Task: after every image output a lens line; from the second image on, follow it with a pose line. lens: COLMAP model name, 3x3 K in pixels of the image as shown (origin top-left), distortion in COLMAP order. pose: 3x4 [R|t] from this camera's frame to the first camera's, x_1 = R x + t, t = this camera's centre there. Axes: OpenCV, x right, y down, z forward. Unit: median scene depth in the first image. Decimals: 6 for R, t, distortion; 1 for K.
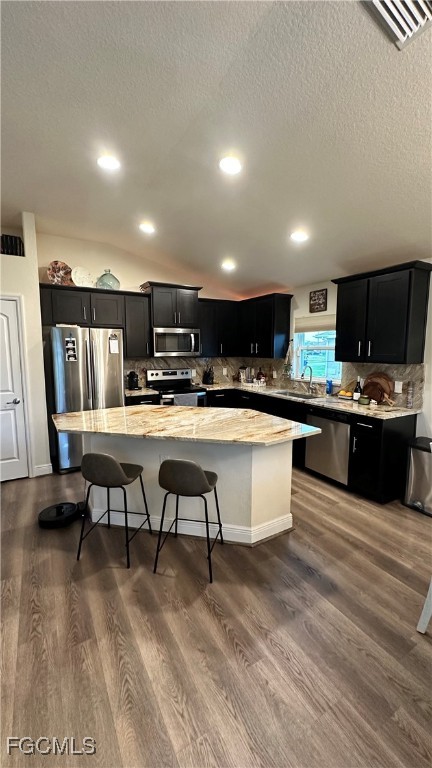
lens RADIAL K [[307.1, 0, 216.5], [0, 307.1, 382.6], [0, 0, 1]] dist [-0.001140, 0.000046]
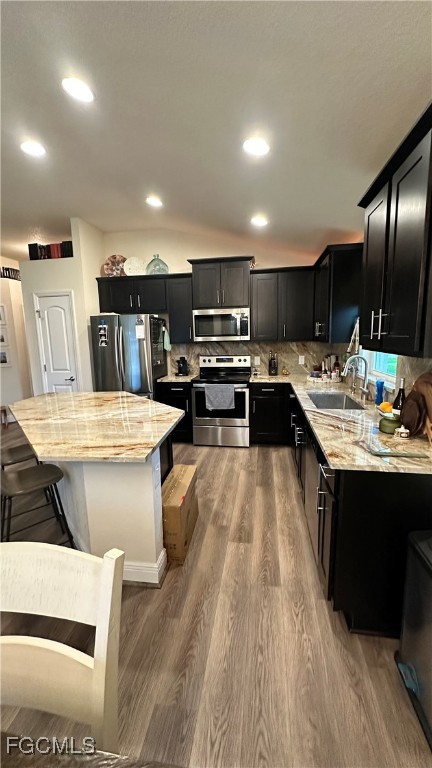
lens RADIAL K [[307.1, 0, 216.5], [0, 307.1, 382.6], [0, 0, 1]] dist [-0.001140, 0.000046]
pose [[0.776568, 0.079999, -0.624934, 0.545154], [-0.048563, 0.996555, 0.067225, -0.032833], [0.628159, -0.021856, 0.777778, 0.392778]]
